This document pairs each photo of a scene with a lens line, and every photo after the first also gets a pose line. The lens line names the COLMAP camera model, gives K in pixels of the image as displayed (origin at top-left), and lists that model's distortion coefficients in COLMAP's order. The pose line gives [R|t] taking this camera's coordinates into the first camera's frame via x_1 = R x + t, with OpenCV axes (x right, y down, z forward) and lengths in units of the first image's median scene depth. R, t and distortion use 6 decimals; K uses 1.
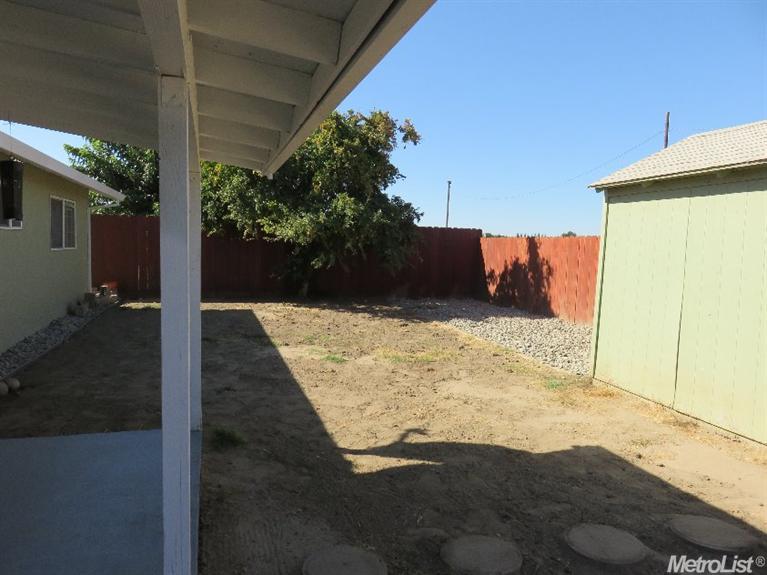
lens RADIAL K [[574.6, 0, 383.5], [0, 574.6, 287.5], [0, 0, 1]] dist [-0.004528, -0.004802]
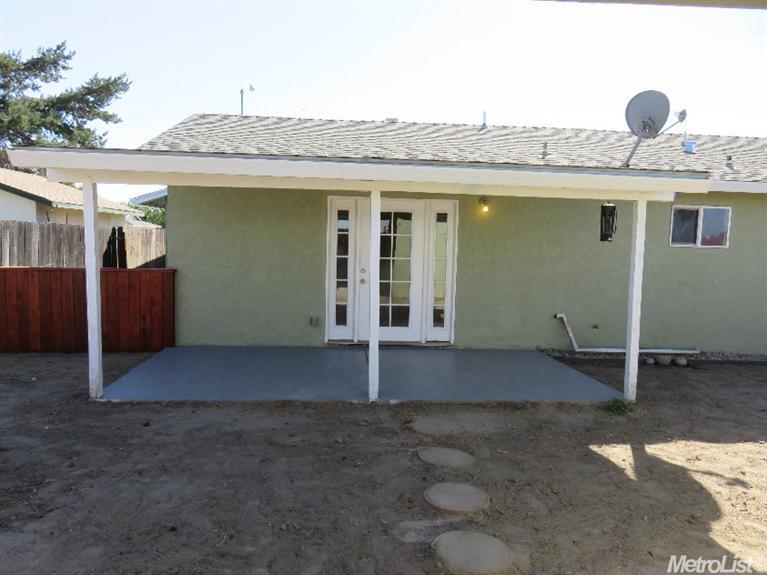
lens RADIAL K [[574.6, 0, 383.5], [0, 574.6, 287.5], [0, 0, 1]] dist [-0.004528, -0.004802]
pose [[-0.210556, 0.040573, -0.976739, 0.390471], [-0.107051, 0.992173, 0.064292, -0.010149], [0.971703, 0.118098, -0.204565, 0.262941]]
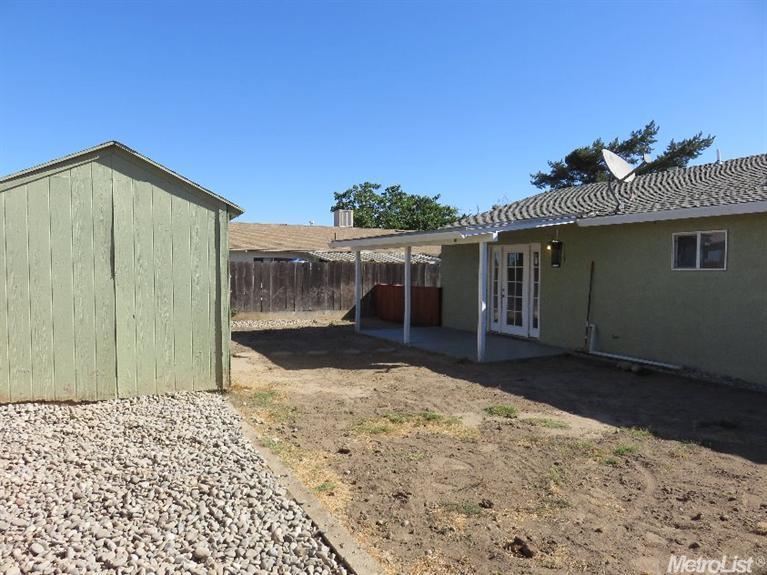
lens RADIAL K [[574.6, 0, 383.5], [0, 574.6, 287.5], [0, 0, 1]] dist [-0.004528, -0.004802]
pose [[-0.984854, -0.039722, -0.168776, 0.159037], [-0.056870, 0.993559, 0.098016, -0.077582], [0.163795, 0.106129, -0.980769, 1.087989]]
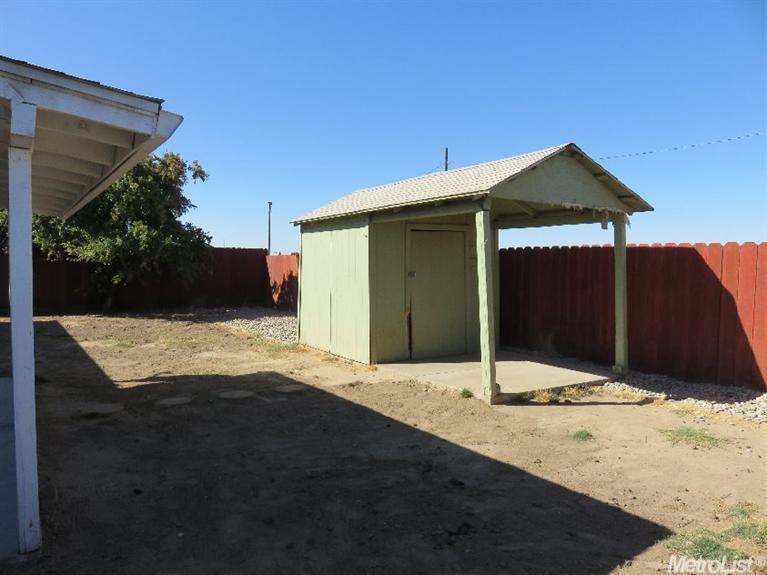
lens RADIAL K [[576.4, 0, 383.5], [0, 576.4, 287.5], [0, 0, 1]] dist [-0.002233, -0.000694]
pose [[0.958949, -0.030080, 0.281979, 0.079759], [0.039548, 0.998827, -0.027943, 0.031284], [-0.280808, 0.037947, 0.959014, -0.314971]]
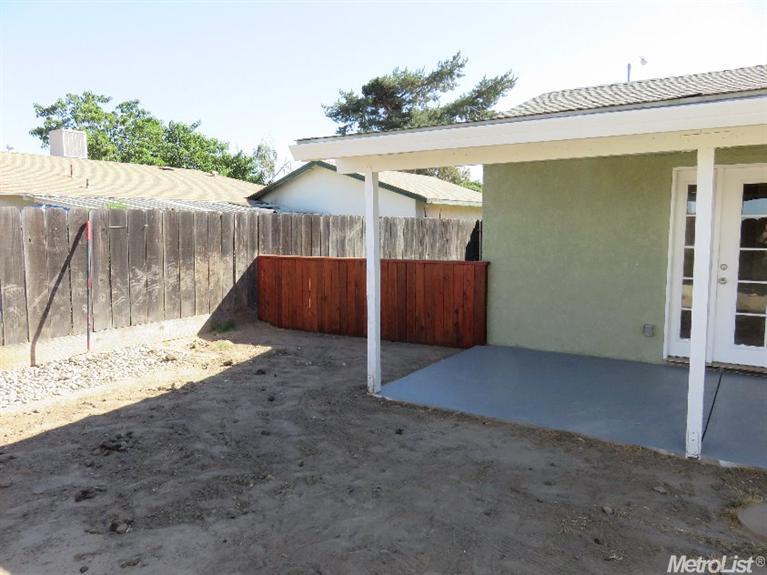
lens RADIAL K [[576.4, 0, 383.5], [0, 576.4, 287.5], [0, 0, 1]] dist [-0.002233, -0.000694]
pose [[-0.769866, 0.033982, -0.637300, 0.275899], [-0.072337, 0.987500, 0.140039, -0.013581], [0.634092, 0.153912, -0.757785, 0.289895]]
